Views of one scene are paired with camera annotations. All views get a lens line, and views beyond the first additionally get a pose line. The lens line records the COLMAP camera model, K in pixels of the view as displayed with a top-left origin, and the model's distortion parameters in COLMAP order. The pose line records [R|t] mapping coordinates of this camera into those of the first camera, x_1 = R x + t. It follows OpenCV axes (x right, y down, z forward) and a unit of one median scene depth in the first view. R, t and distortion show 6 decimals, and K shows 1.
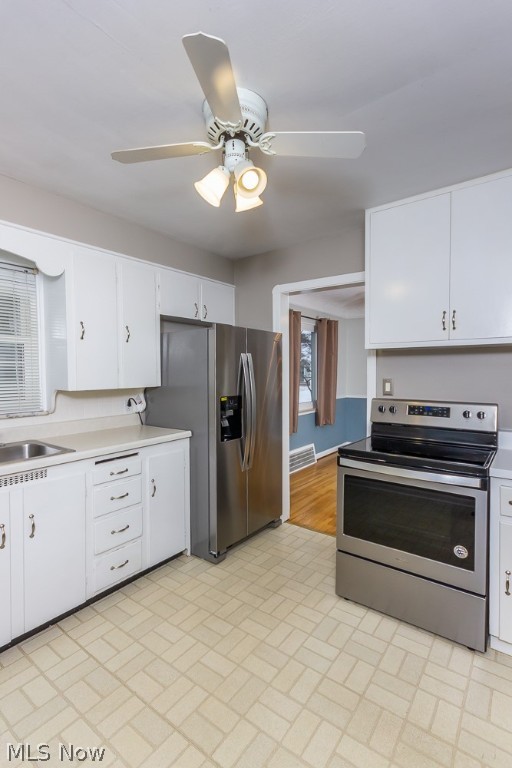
lens RADIAL K [[357.4, 0, 283.4], [0, 357.4, 381.3], [0, 0, 1]] dist [0.003009, 0.000993]
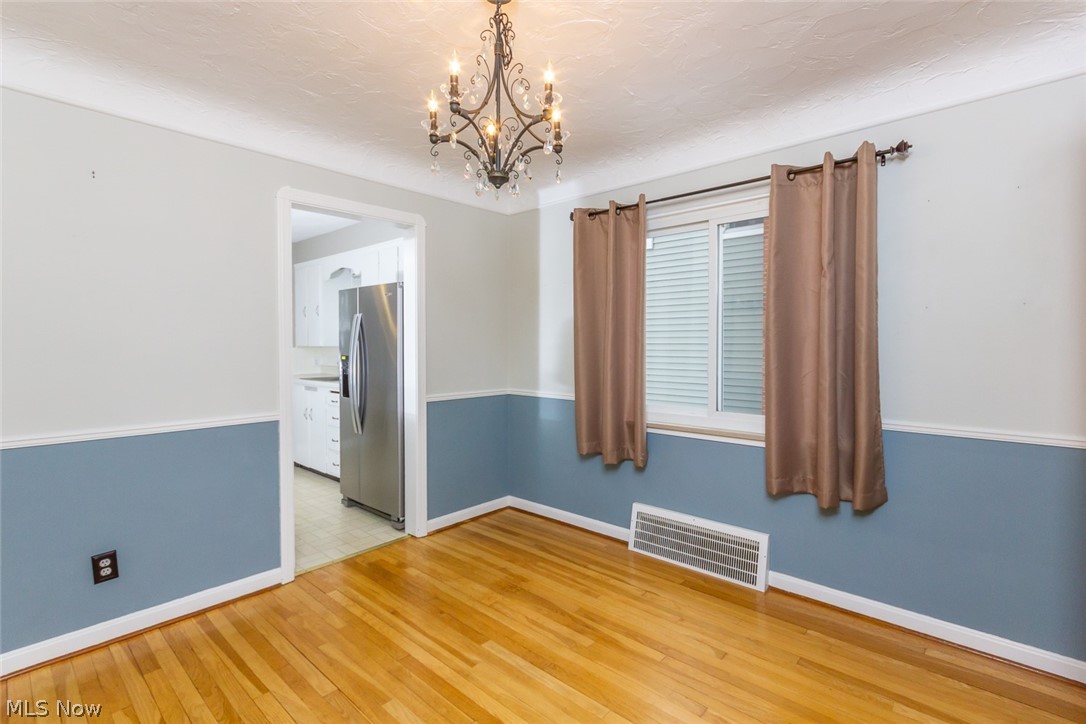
lens RADIAL K [[505.4, 0, 543.0], [0, 505.4, 362.0], [0, 0, 1]] dist [0.003009, 0.000993]
pose [[-0.135195, 0.043362, -0.989870, 1.424270], [-0.028700, 0.998451, 0.047658, -0.031444], [0.990403, 0.034853, -0.133741, 2.015652]]
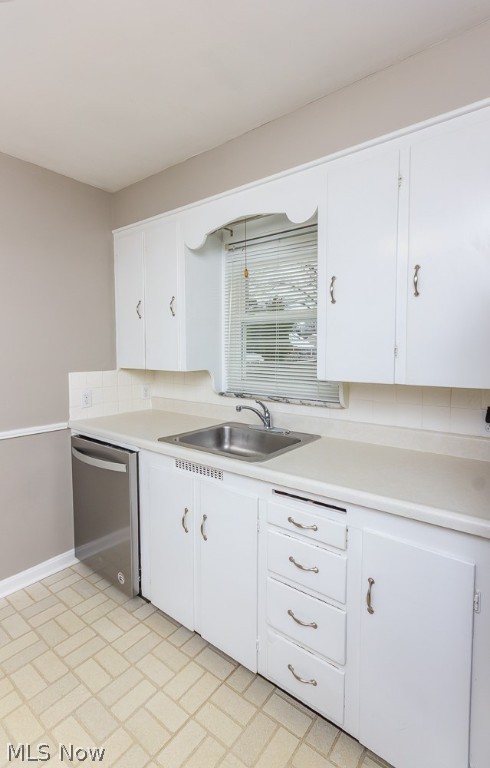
lens RADIAL K [[359.2, 0, 244.6], [0, 359.2, 369.4], [0, 0, 1]] dist [0.001163, 0.000436]
pose [[-0.066018, 0.061106, -0.995946, 0.112102], [-0.029847, 0.997556, 0.063183, -0.032755], [0.997372, 0.033897, -0.064033, 0.861209]]
